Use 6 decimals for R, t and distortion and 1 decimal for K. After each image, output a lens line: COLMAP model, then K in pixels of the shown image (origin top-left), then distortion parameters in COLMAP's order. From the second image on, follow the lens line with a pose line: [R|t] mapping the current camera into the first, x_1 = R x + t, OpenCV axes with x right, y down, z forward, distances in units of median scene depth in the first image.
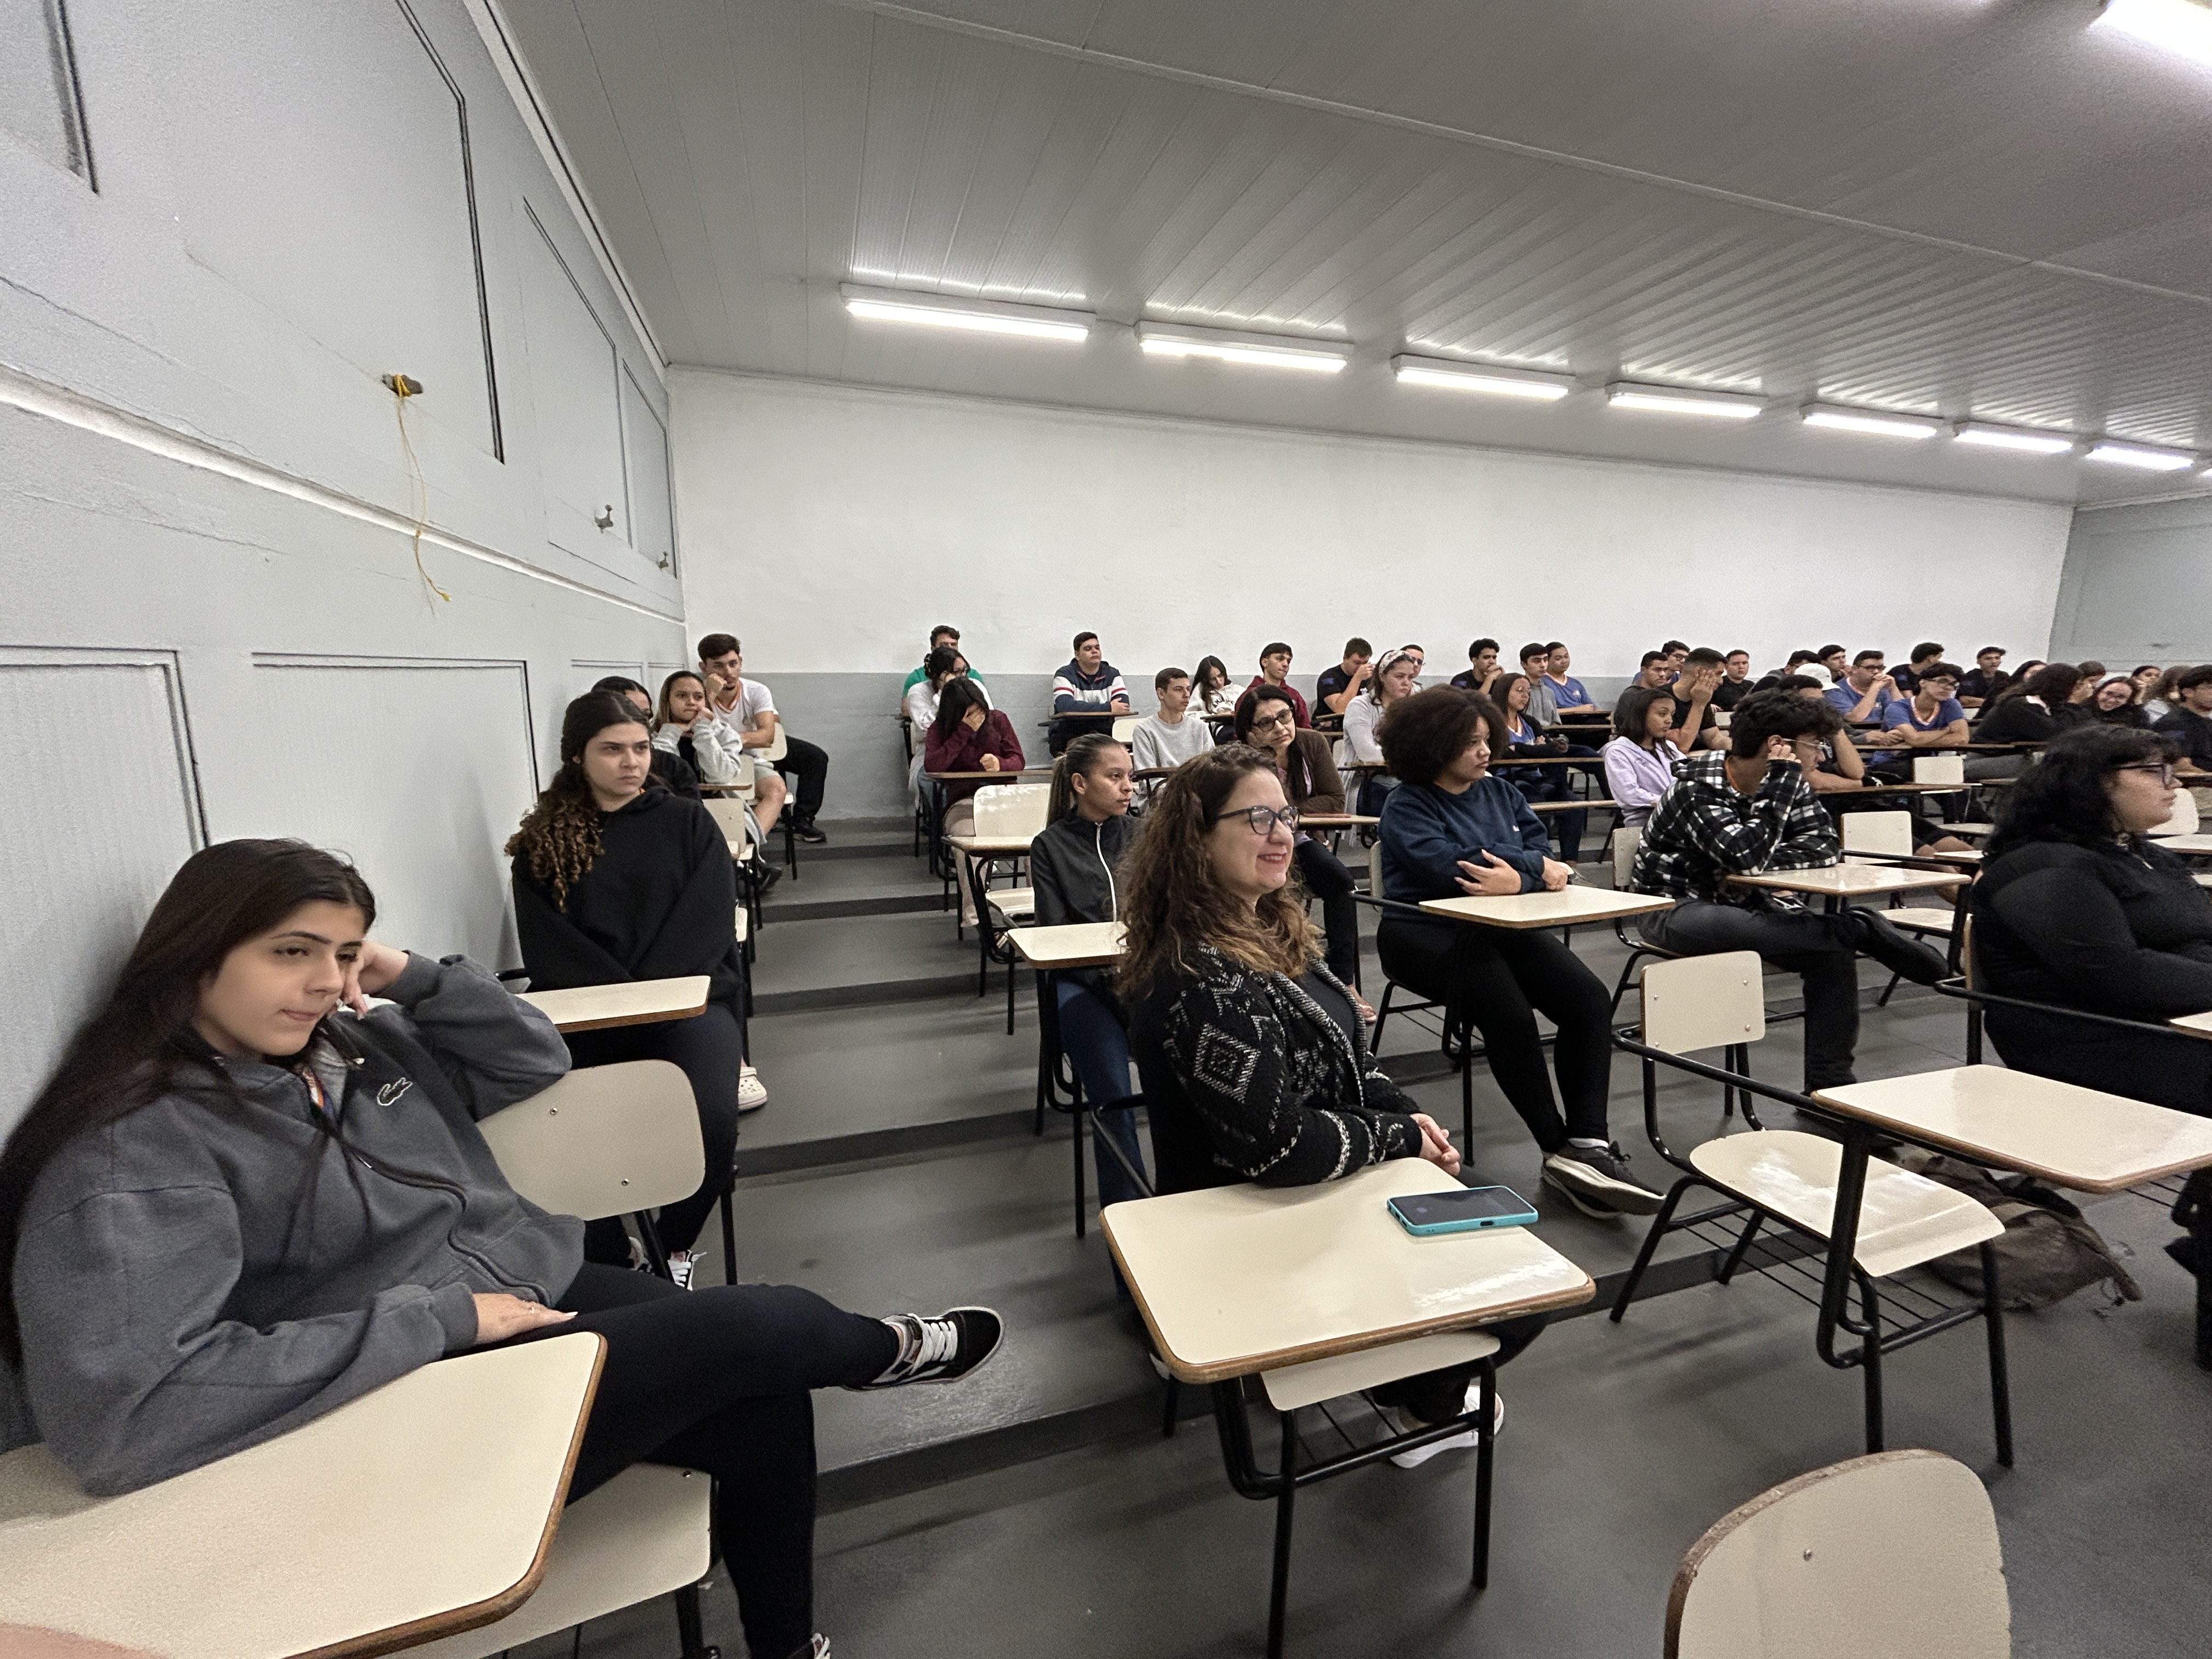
lens RADIAL K [[891.3, 0, 1106.0], [0, 891.3, 829.5], [0, 0, 1]] dist [0.000527, -0.000810]
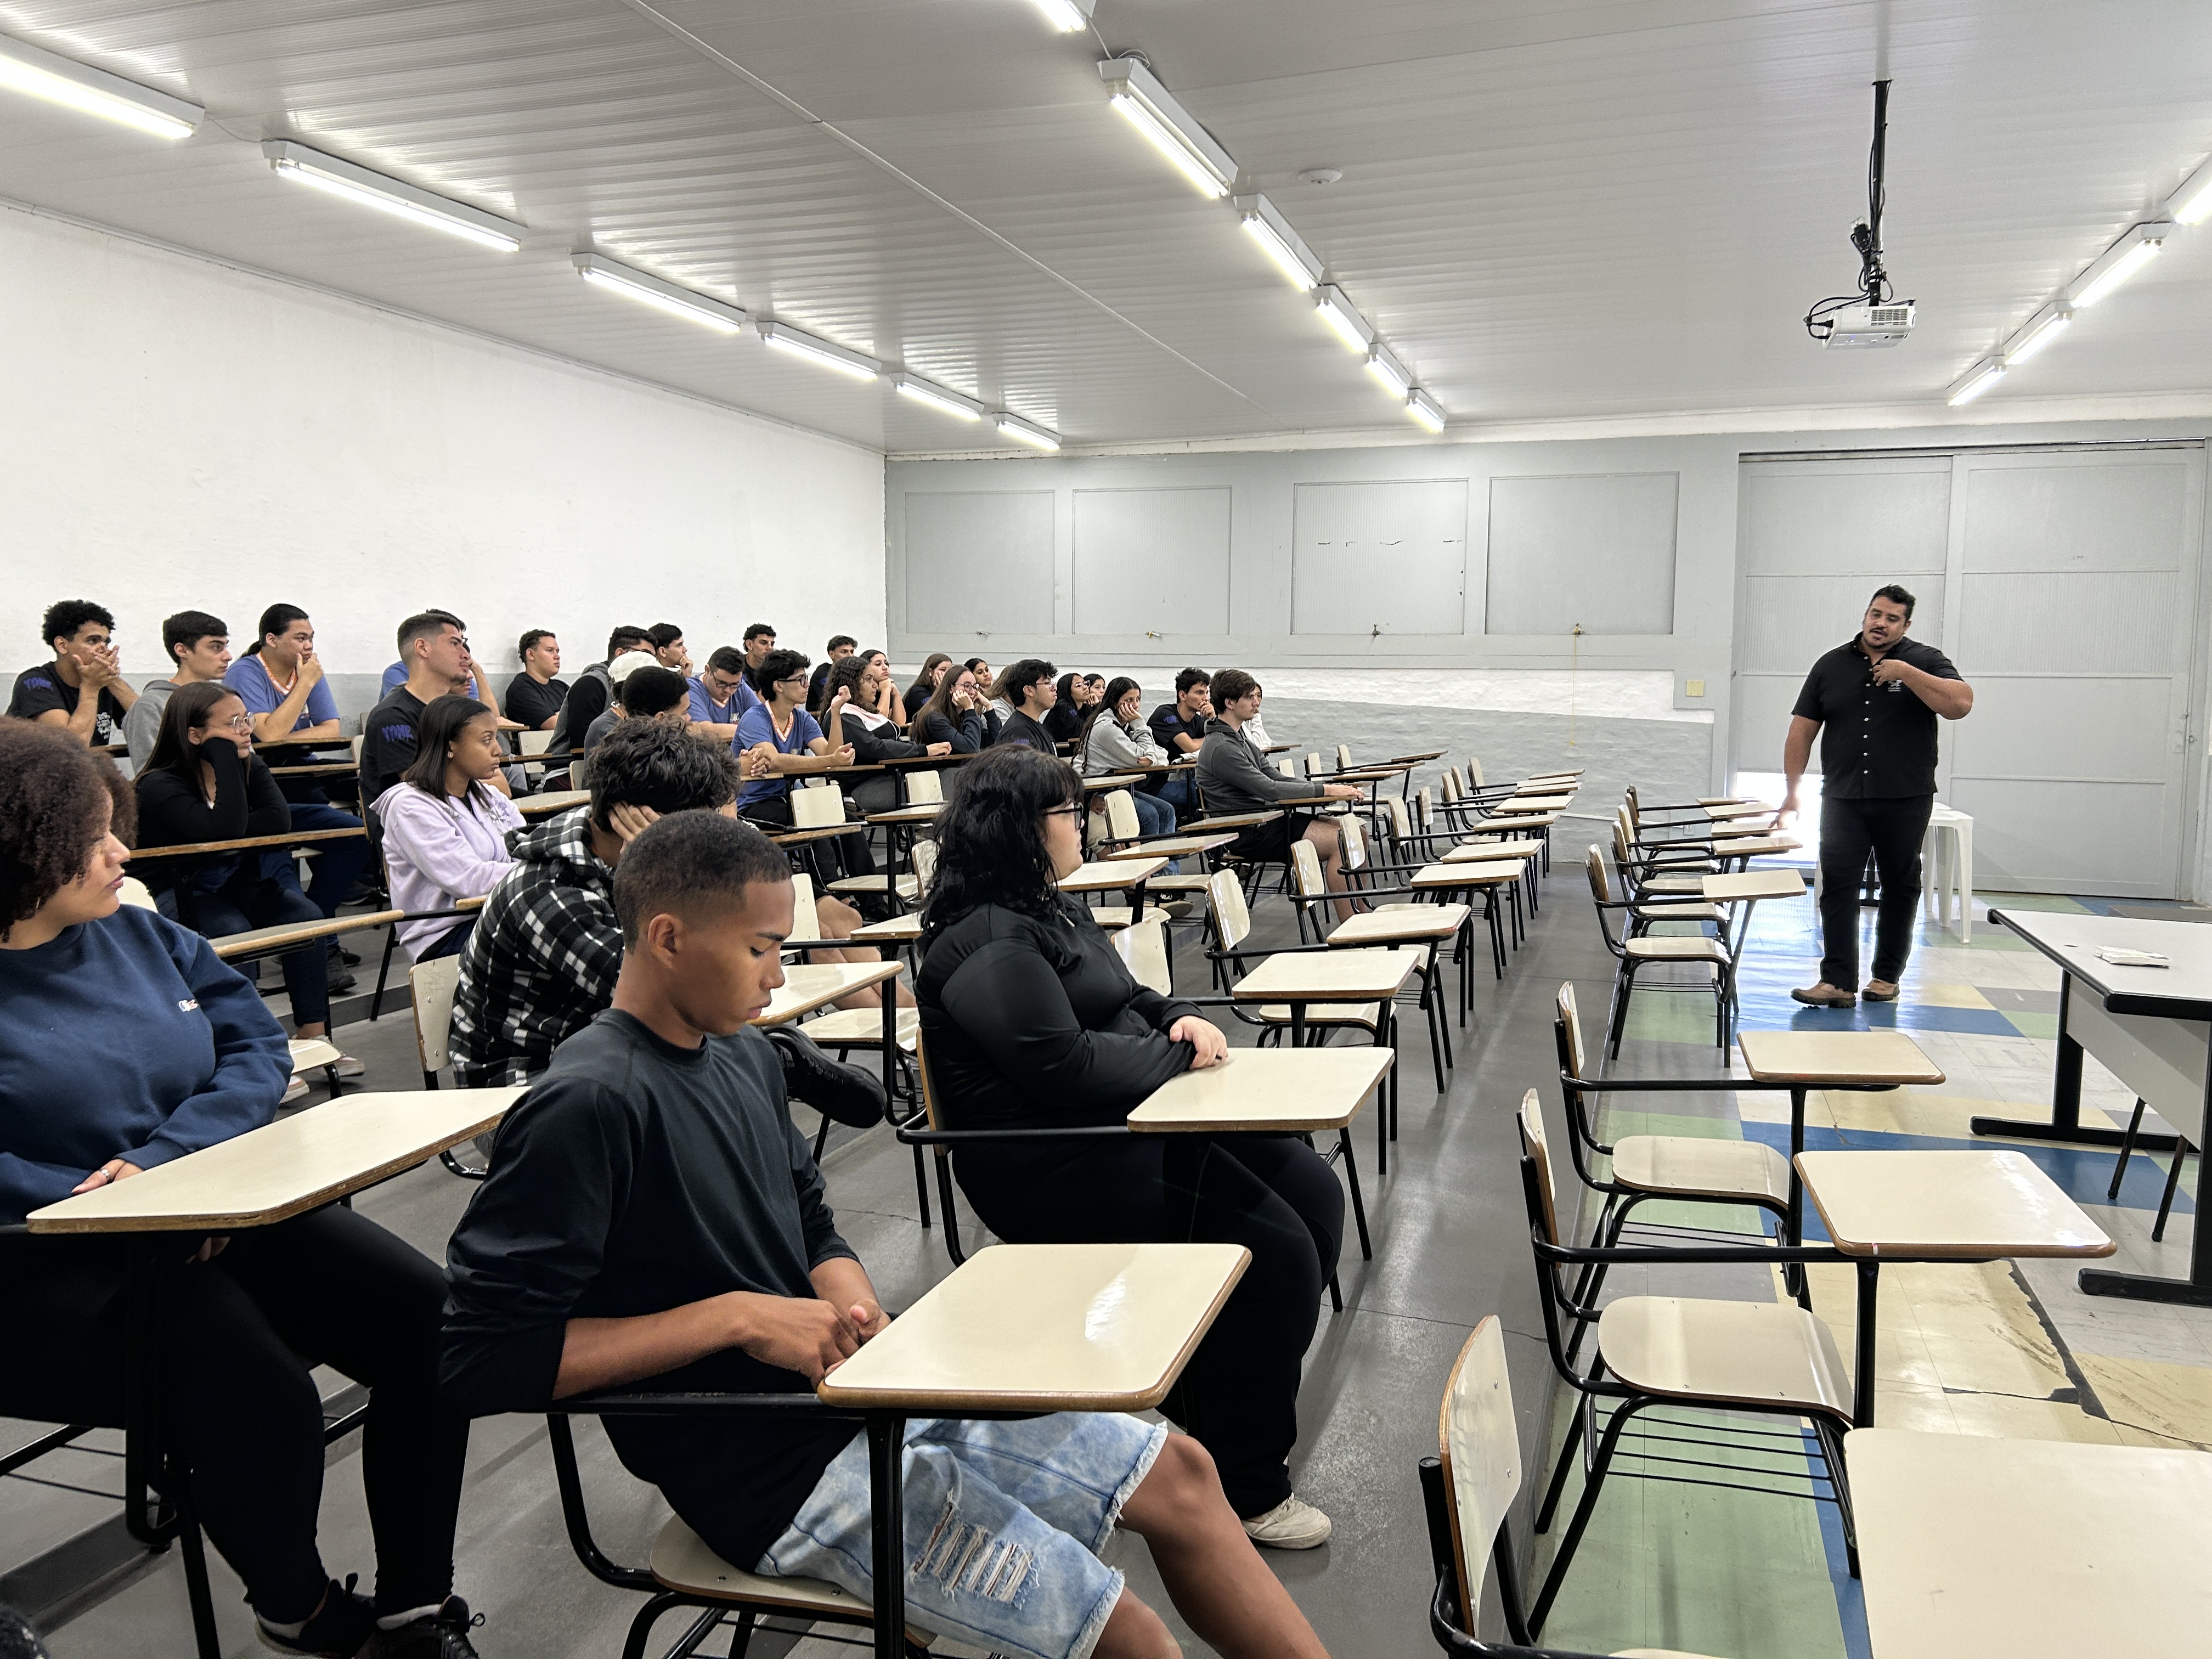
lens RADIAL K [[1668.6, 0, 1100.6], [0, 1668.6, 807.4], [0, 0, 1]] dist [0.083972, -0.079403]
pose [[0.591527, -0.067258, 0.803475, 0.005010], [0.136421, 0.990496, -0.017520, -0.012024], [-0.794661, 0.119974, 0.595080, 0.035222]]
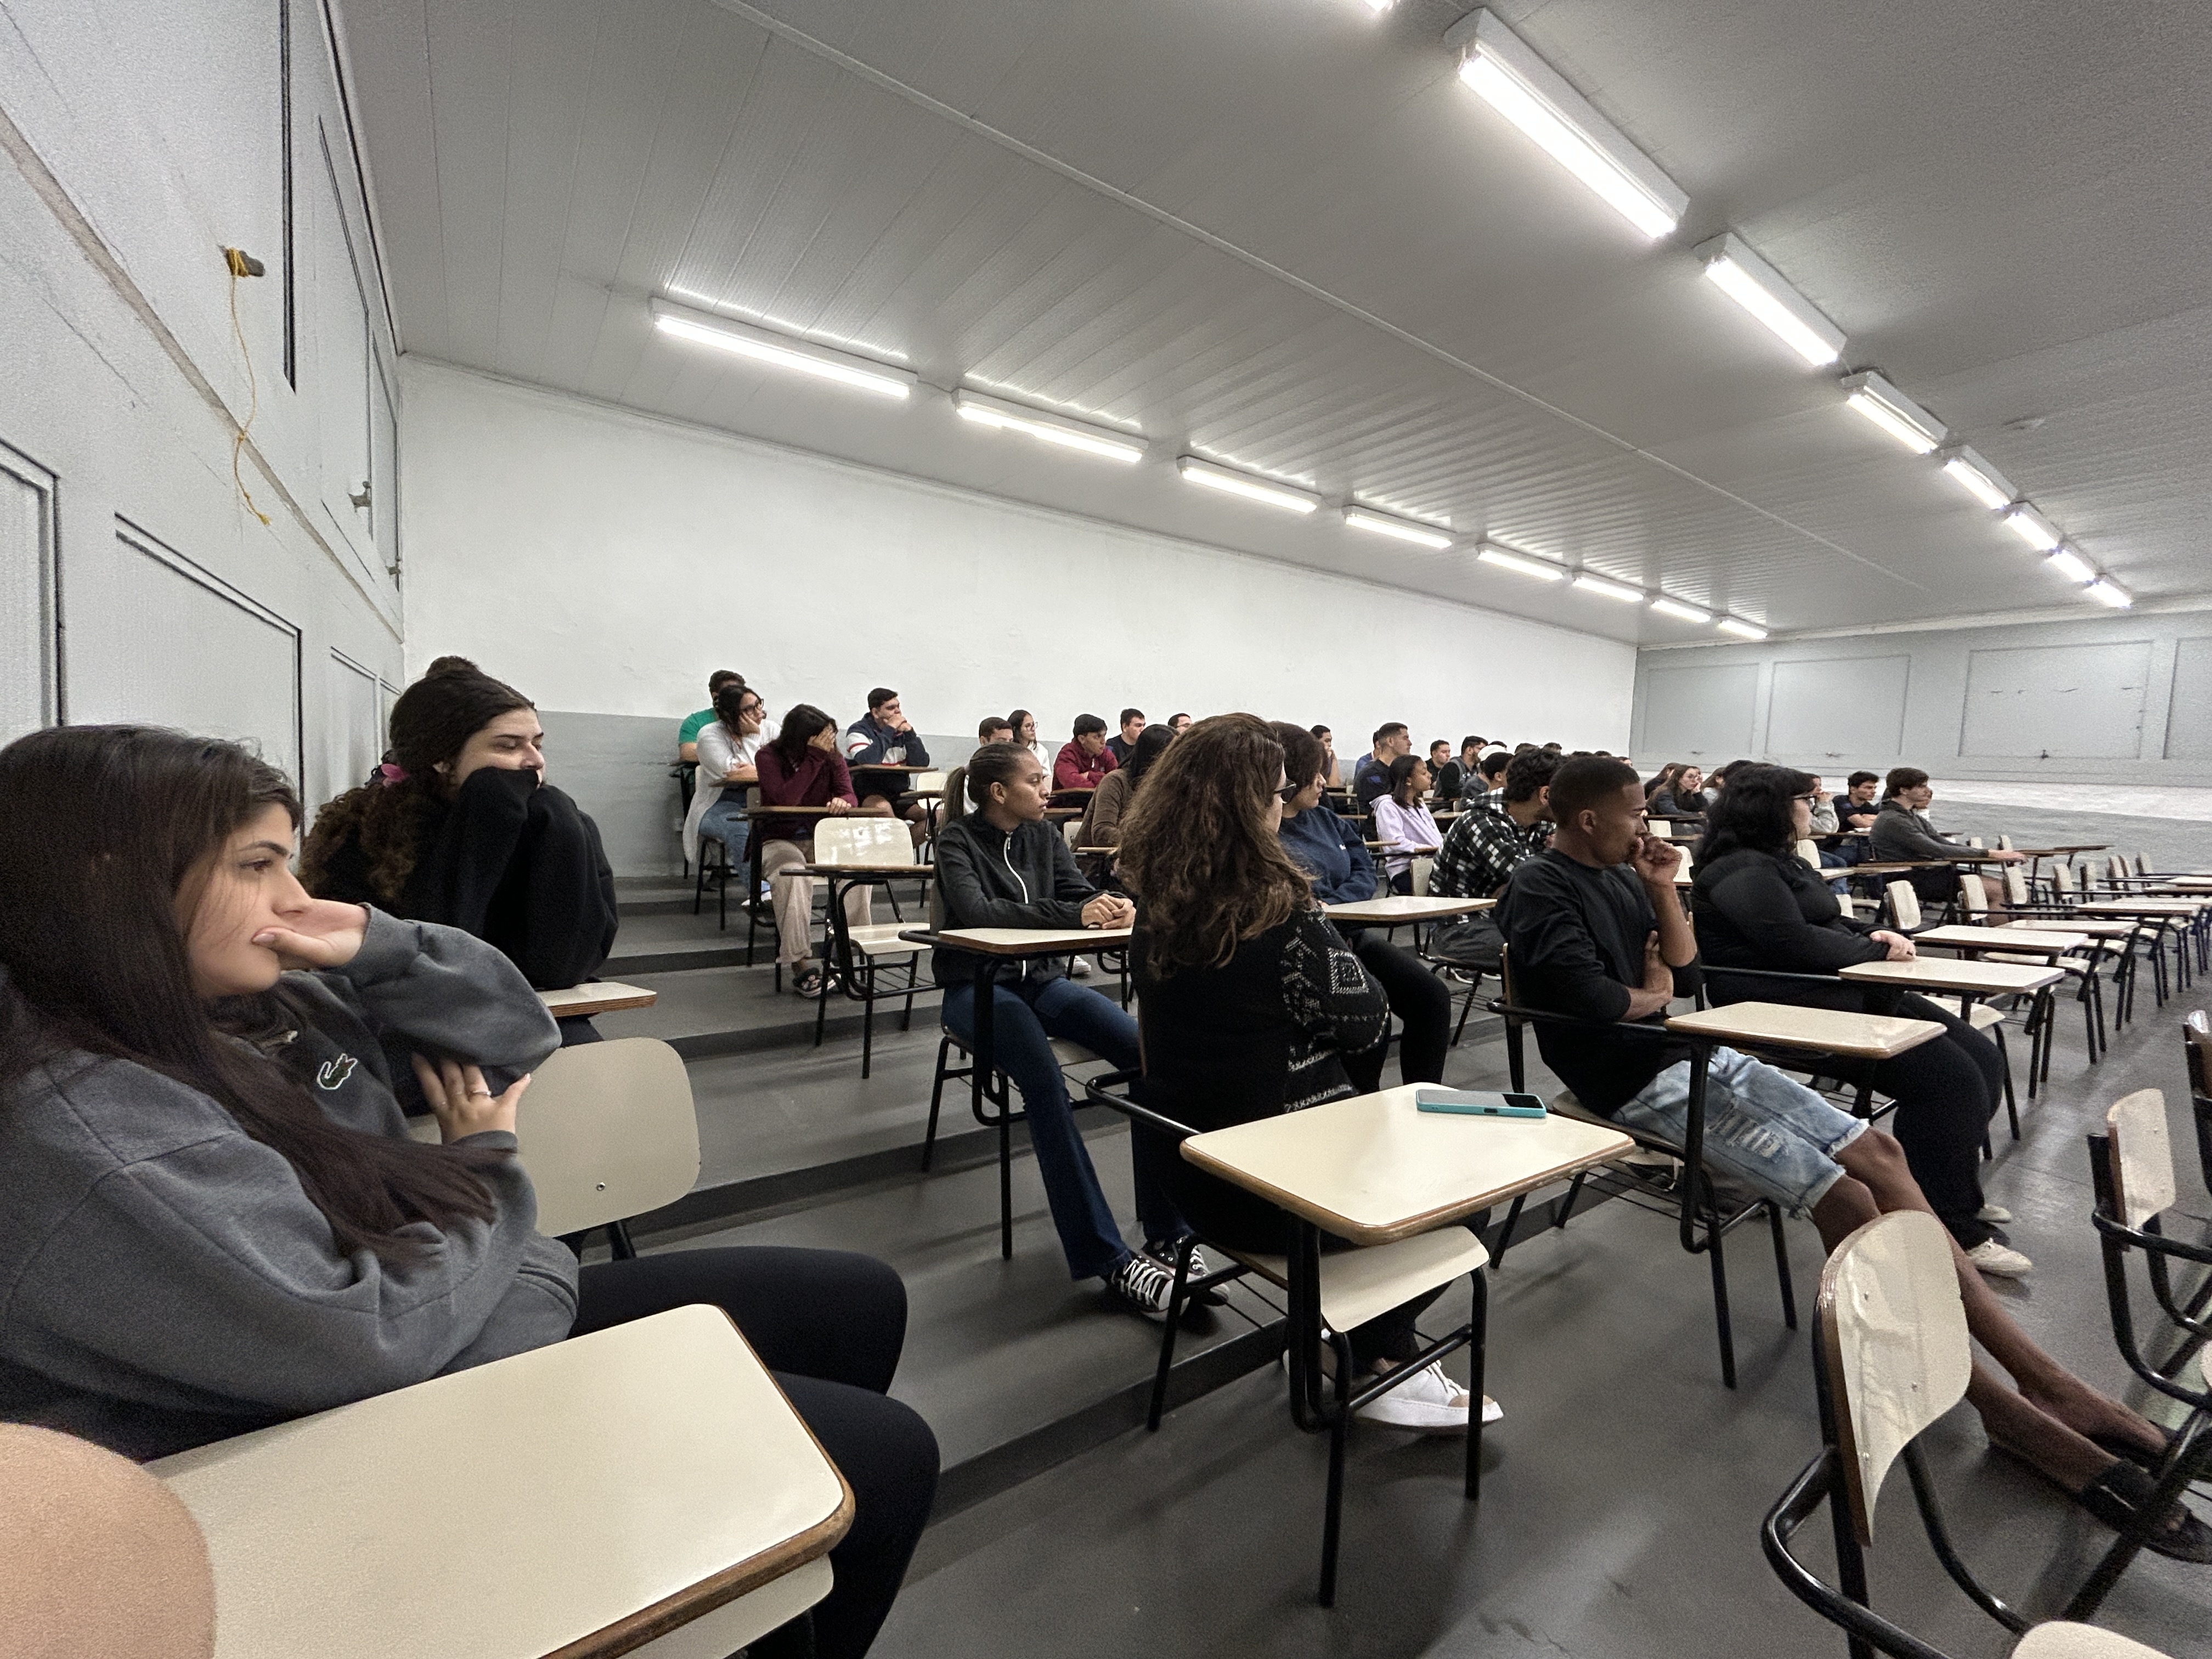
lens RADIAL K [[891.3, 0, 1106.0], [0, 891.3, 829.5], [0, 0, 1]] dist [0.000527, -0.000810]
pose [[0.956469, 0.013737, 0.291510, -0.083954], [0.014155, 0.995532, -0.093355, 0.036267], [-0.291490, 0.093417, 0.952001, 0.008066]]
